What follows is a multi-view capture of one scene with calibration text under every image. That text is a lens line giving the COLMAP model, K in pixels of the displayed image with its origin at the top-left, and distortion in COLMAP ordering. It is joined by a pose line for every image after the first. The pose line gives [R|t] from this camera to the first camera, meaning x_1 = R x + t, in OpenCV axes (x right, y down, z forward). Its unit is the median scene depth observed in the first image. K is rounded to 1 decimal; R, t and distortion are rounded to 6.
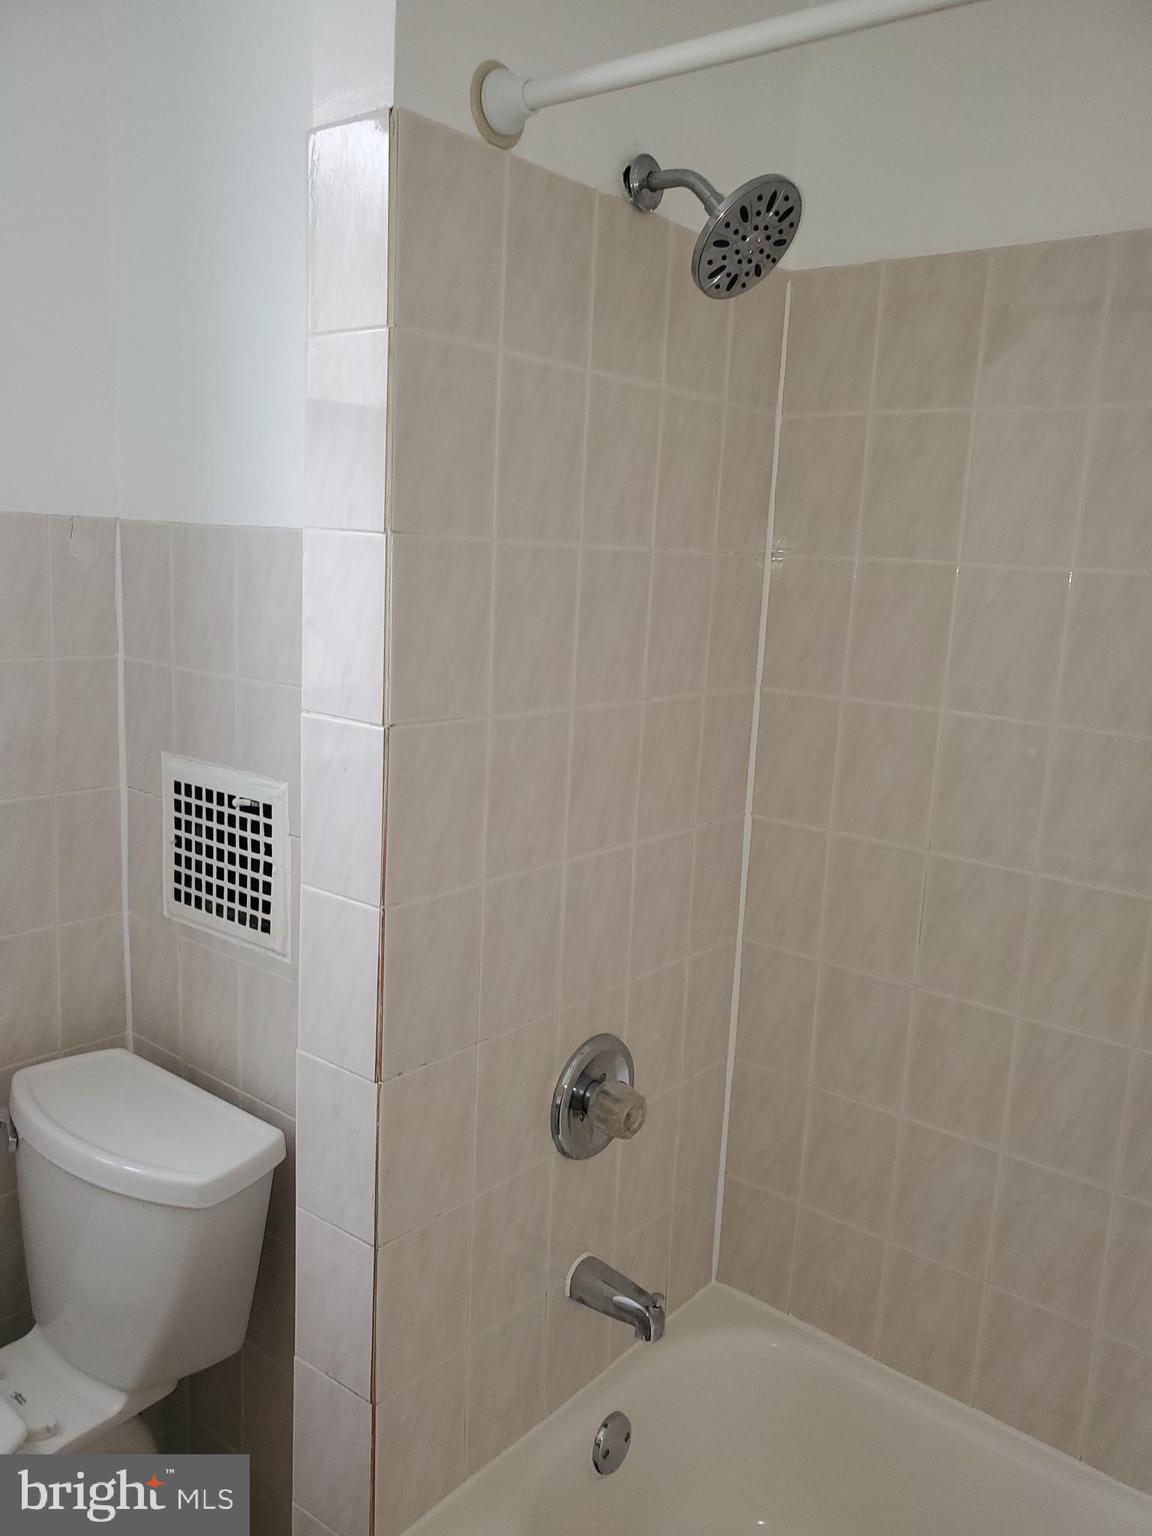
lens RADIAL K [[1195.3, 0, 575.3], [0, 1195.3, 750.1], [0, 0, 1]] dist [0.045751, 0.001952]
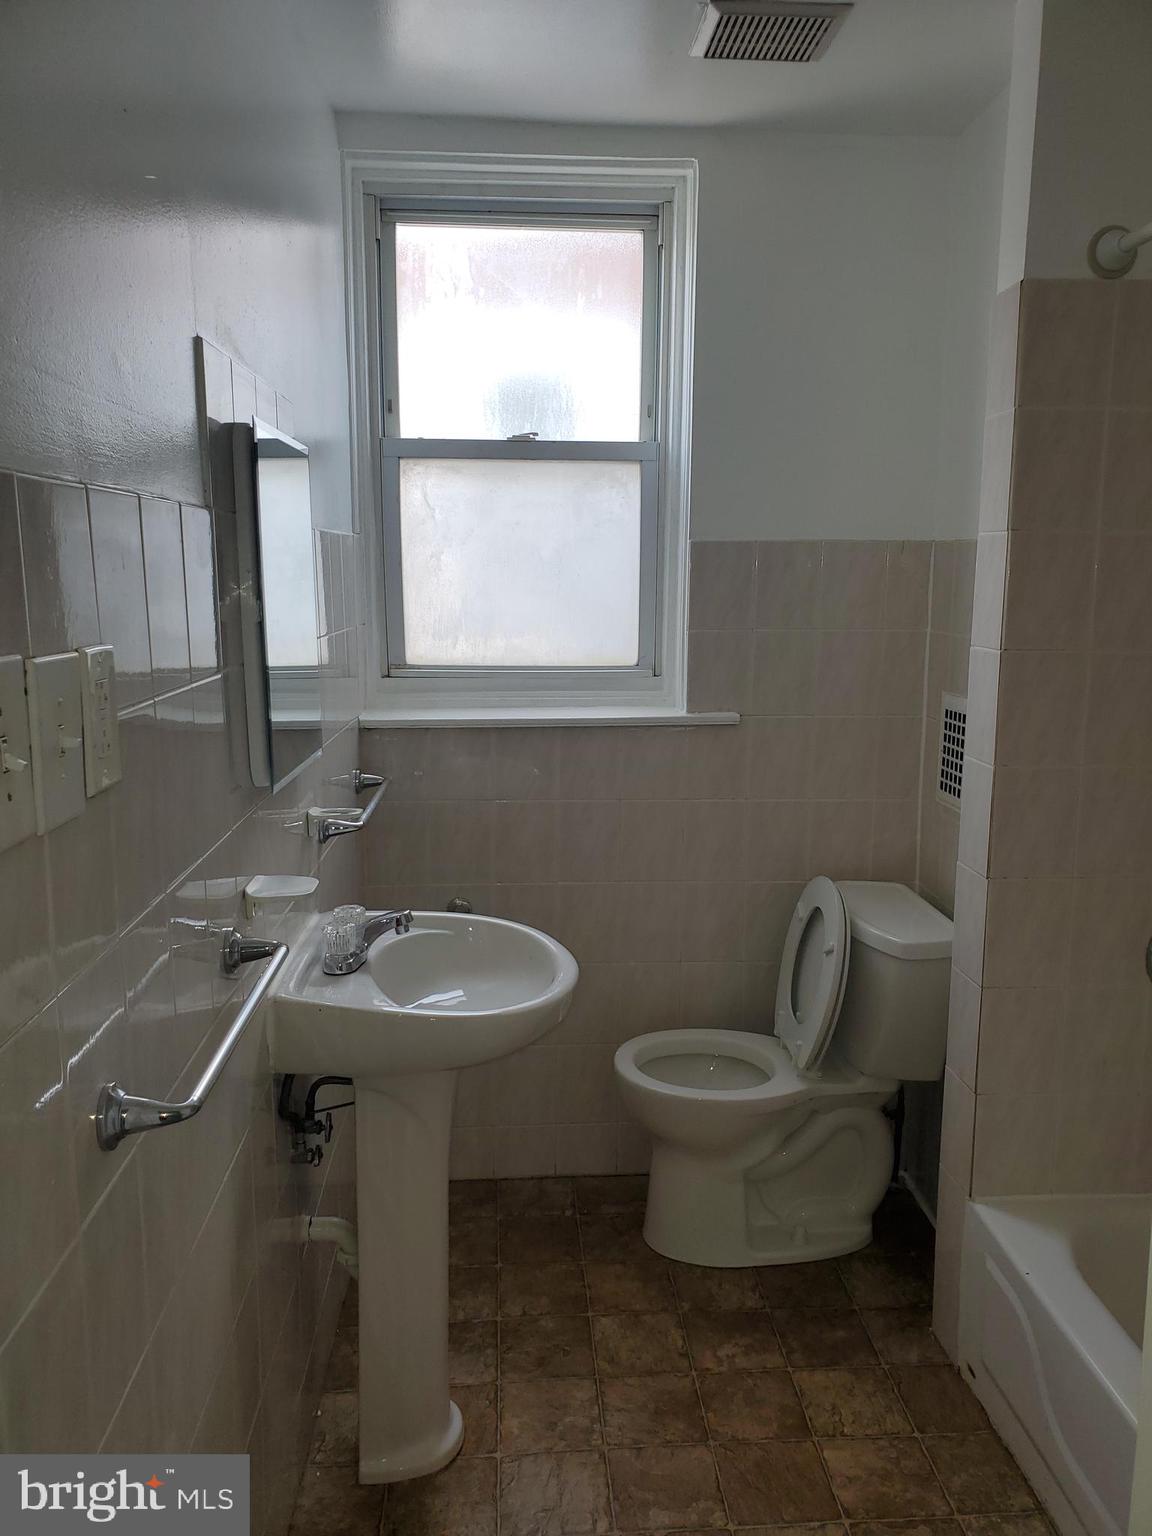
lens RADIAL K [[1180.5, 0, 576.0], [0, 1180.5, 768.0], [0, 0, 1]] dist [0.006421, 0.003511]
pose [[0.666303, 0.082816, -0.741068, 0.552542], [-0.094452, 0.995182, 0.026290, 0.121596], [0.739675, 0.052478, 0.670915, -0.404634]]
